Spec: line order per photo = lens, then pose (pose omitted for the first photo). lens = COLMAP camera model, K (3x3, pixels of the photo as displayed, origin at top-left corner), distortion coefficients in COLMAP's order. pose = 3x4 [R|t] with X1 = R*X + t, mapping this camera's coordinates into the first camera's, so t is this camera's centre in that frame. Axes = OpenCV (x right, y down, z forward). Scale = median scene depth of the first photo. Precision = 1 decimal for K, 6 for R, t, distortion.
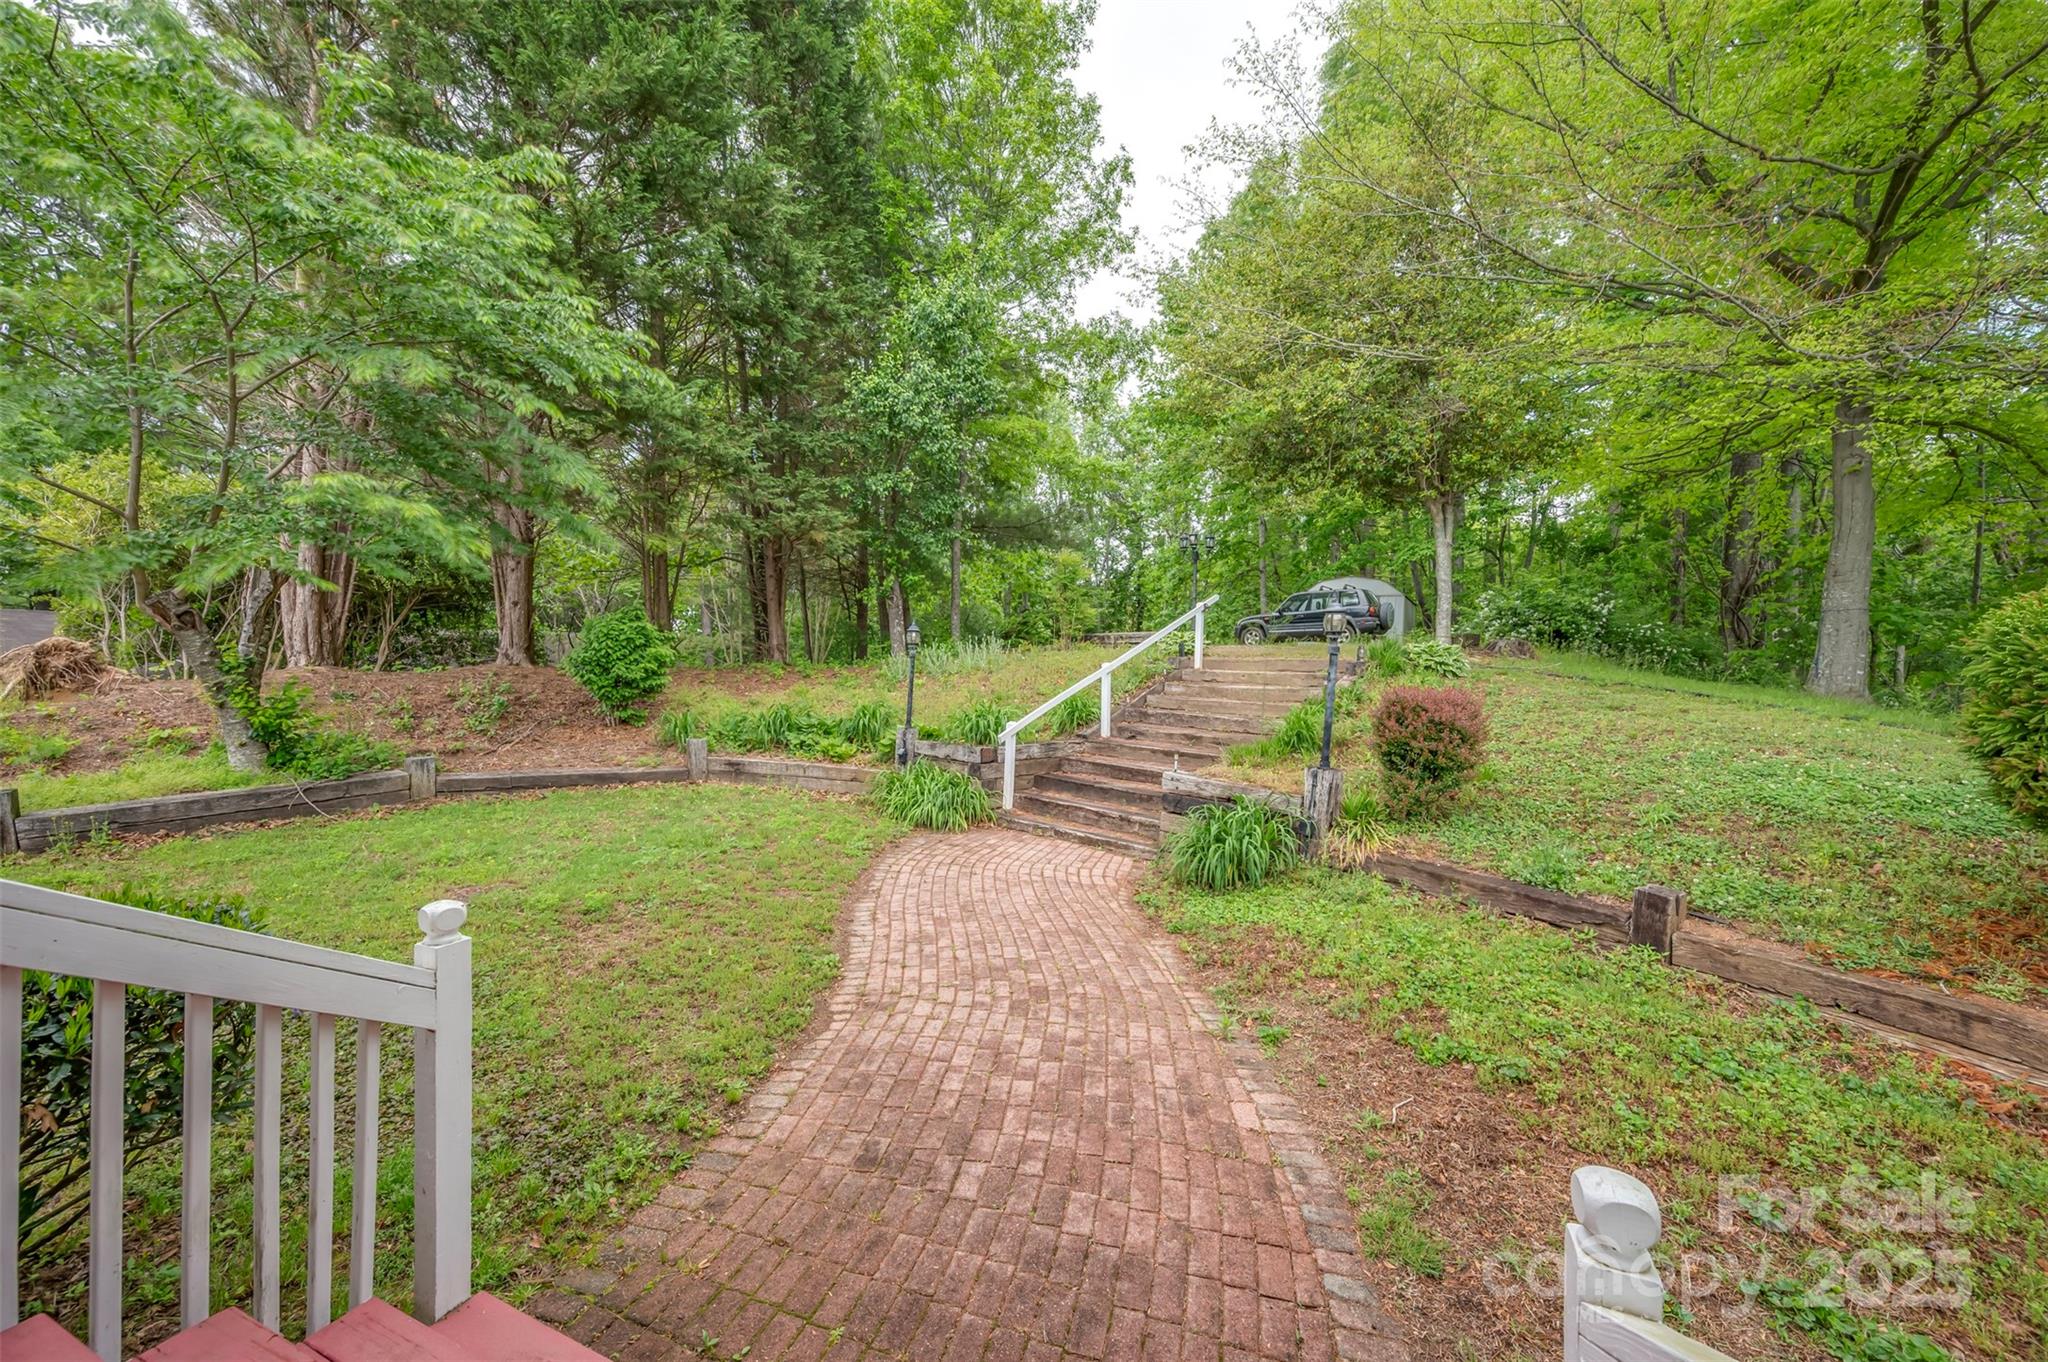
lens RADIAL K [[808.1, 0, 1029.0], [0, 808.1, 685.6], [0, 0, 1]] dist [0.006095, 0.000194]
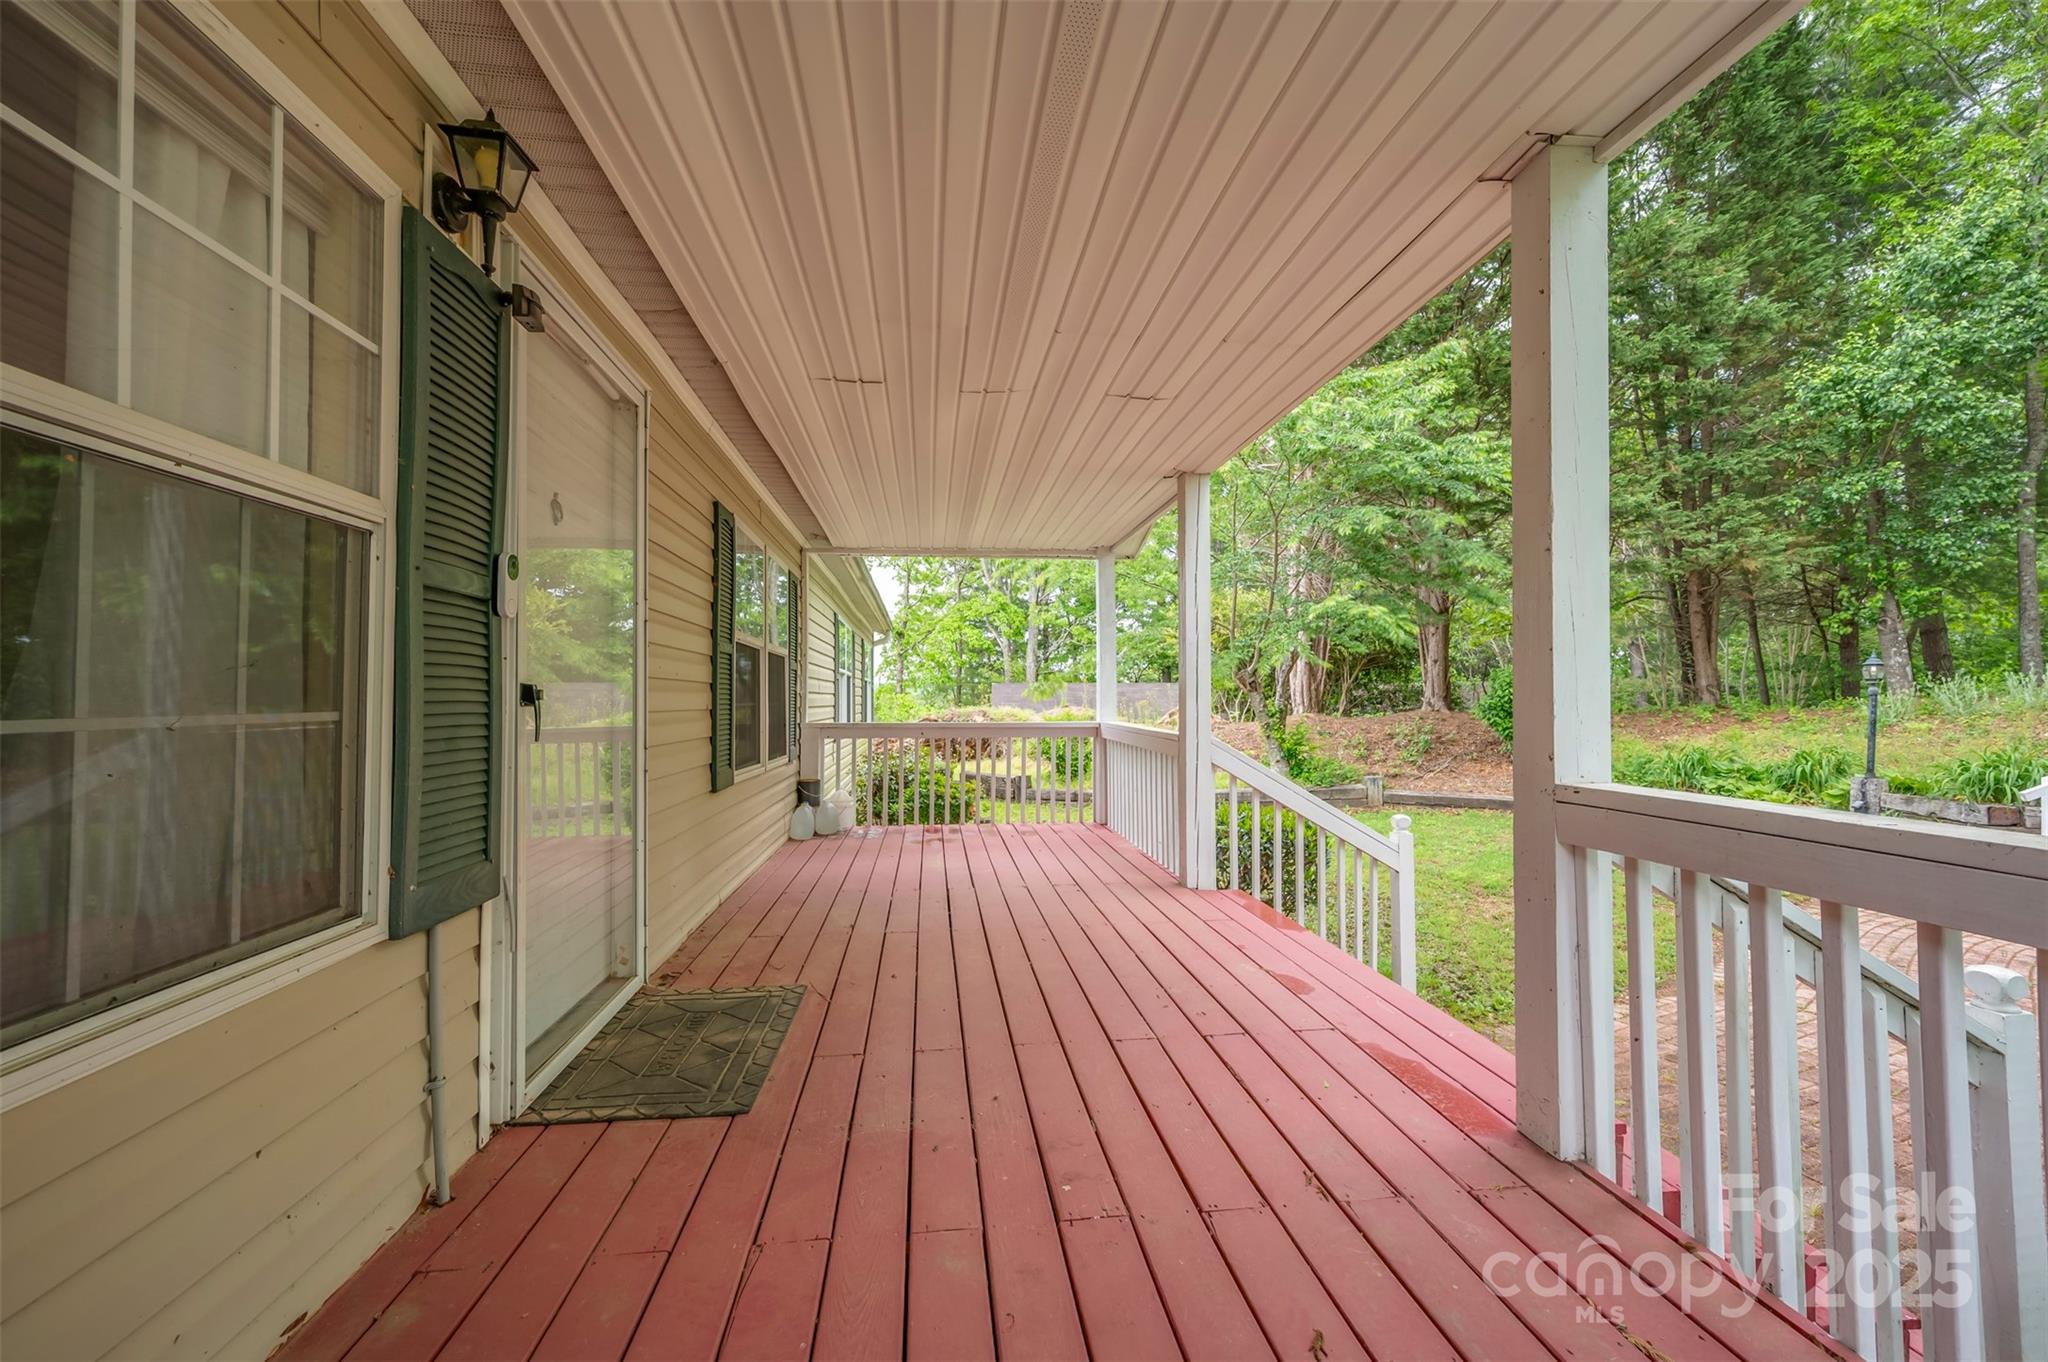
lens RADIAL K [[808.1, 0, 1029.0], [0, 808.1, 685.6], [0, 0, 1]] dist [0.006095, 0.000194]
pose [[0.512876, -0.039329, -0.857561, 0.116010], [-0.011570, 0.998543, -0.052715, 0.009097], [0.858385, 0.036958, 0.511673, -0.179092]]
